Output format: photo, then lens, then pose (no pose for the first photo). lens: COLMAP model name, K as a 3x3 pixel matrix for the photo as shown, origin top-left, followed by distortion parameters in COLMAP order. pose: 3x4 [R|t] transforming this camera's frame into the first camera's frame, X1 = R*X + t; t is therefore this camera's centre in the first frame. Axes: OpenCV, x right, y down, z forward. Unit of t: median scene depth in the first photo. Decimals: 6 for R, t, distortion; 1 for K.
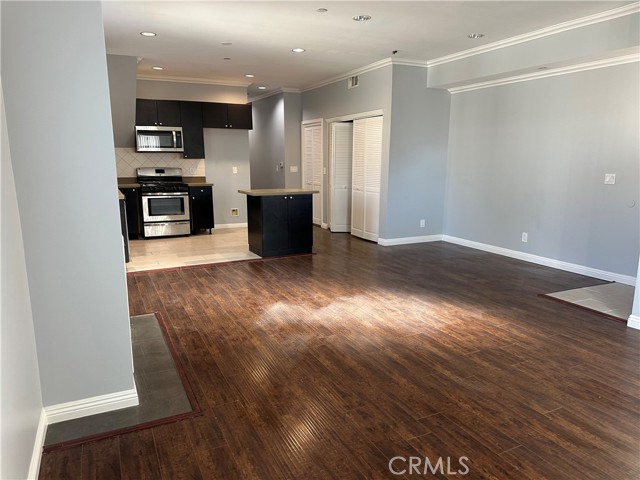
lens RADIAL K [[446.1, 0, 324.5], [0, 446.1, 240.2], [0, 0, 1]] dist [0.012067, -0.009242]
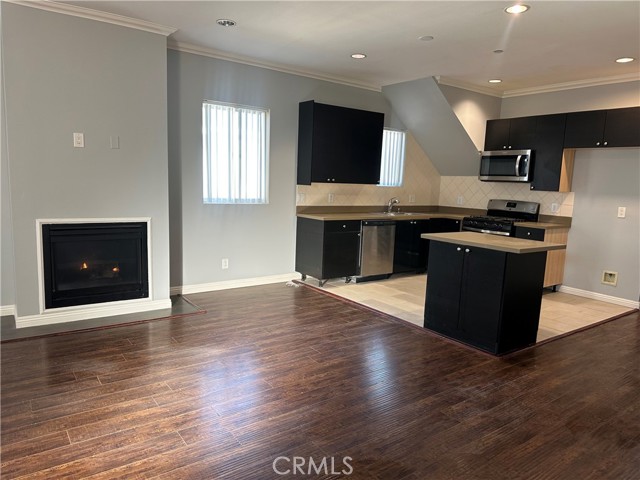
lens RADIAL K [[446.1, 0, 322.0], [0, 446.1, 239.8], [0, 0, 1]] dist [0.012067, -0.009242]
pose [[0.159118, 0.136096, -0.977834, 0.391524], [-0.216674, 0.971119, 0.099903, -0.100188], [0.963189, 0.195974, 0.184011, 0.534946]]
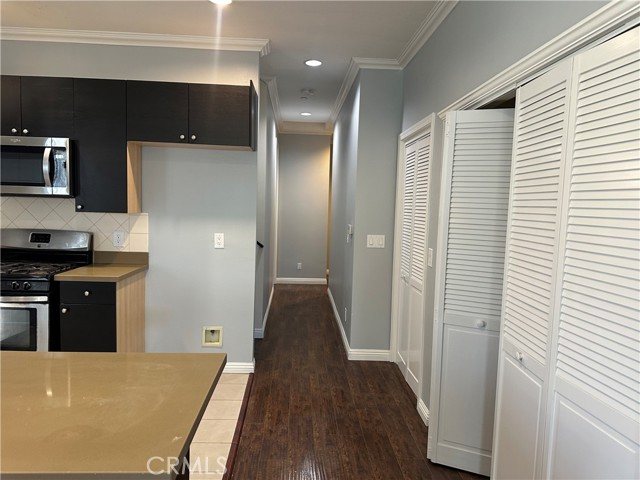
lens RADIAL K [[446.1, 0, 314.5], [0, 446.1, 238.7], [0, 0, 1]] dist [0.012067, -0.009242]
pose [[0.913668, 0.055811, -0.402611, 0.066227], [-0.099629, 0.991062, -0.088711, -0.142822], [0.394062, 0.121164, 0.911062, 0.708042]]
